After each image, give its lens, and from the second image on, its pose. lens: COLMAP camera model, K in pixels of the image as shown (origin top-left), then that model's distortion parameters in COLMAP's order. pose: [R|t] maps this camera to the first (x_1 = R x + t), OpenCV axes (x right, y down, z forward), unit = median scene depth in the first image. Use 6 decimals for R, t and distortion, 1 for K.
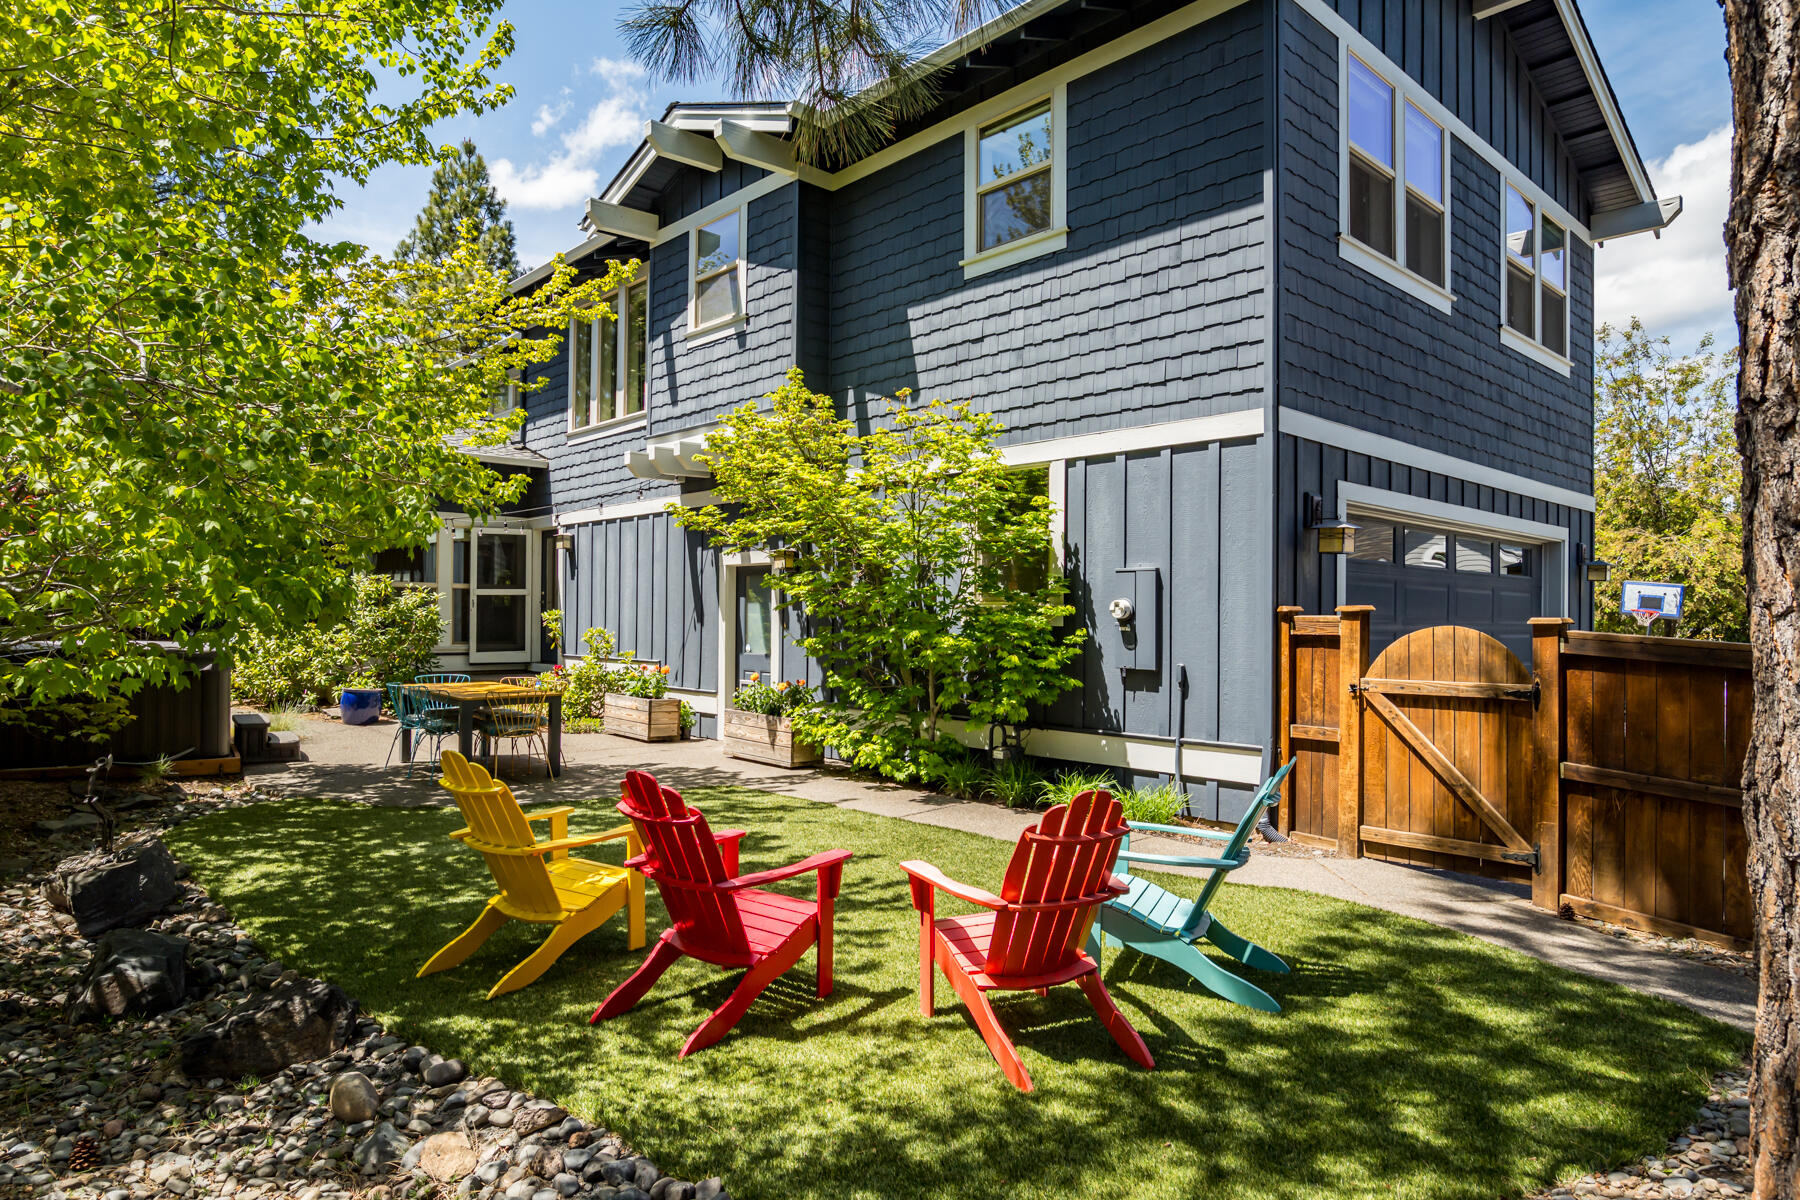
lens RADIAL K [[1130.3, 0, 900.0], [0, 1130.3, 600.0], [0, 0, 1]] dist [-0.004094, -0.000534]
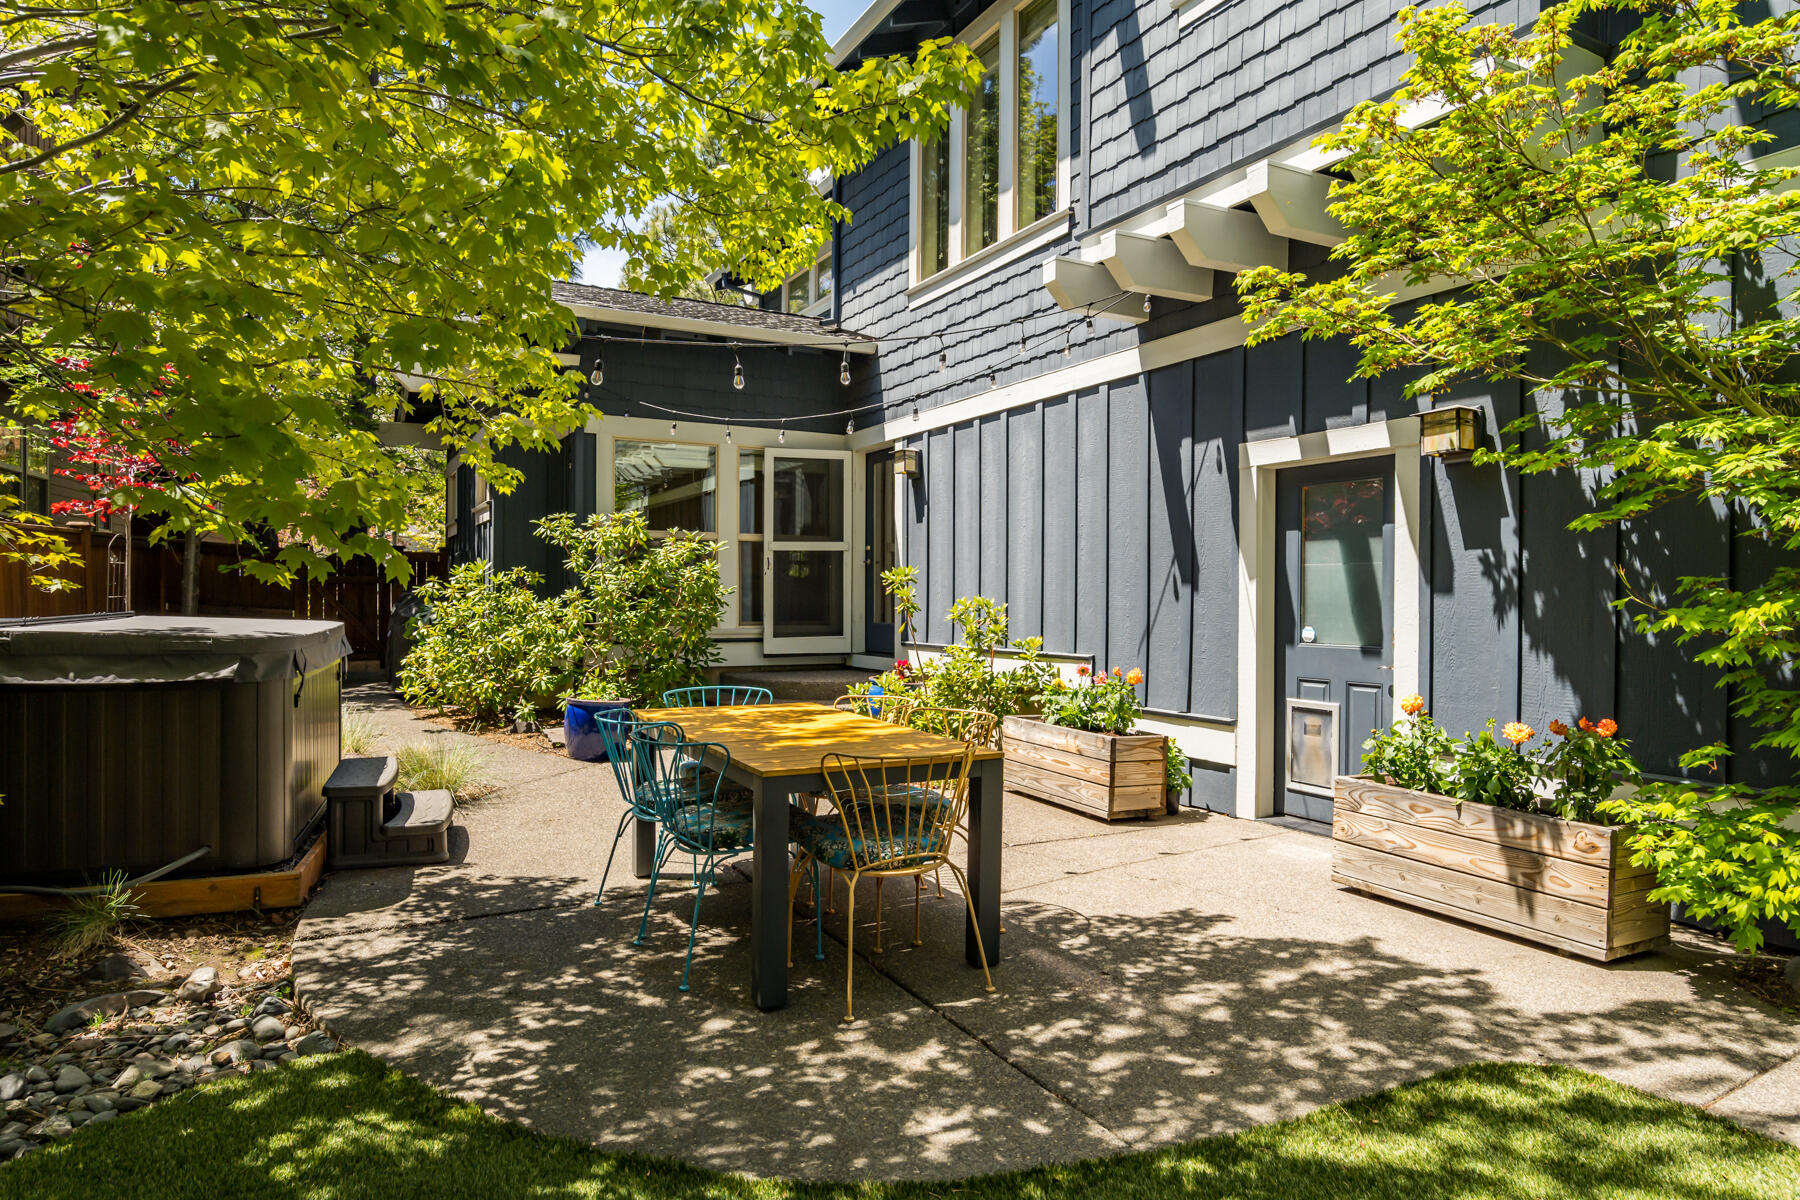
lens RADIAL K [[1097.0, 0, 900.0], [0, 1097.0, 600.0], [0, 0, 1]] dist [-0.013068, -0.001215]
pose [[0.972980, -0.002347, -0.230876, -0.181952], [0.005720, 0.999886, 0.013943, 0.018626], [0.230817, -0.014886, 0.972883, 0.462223]]
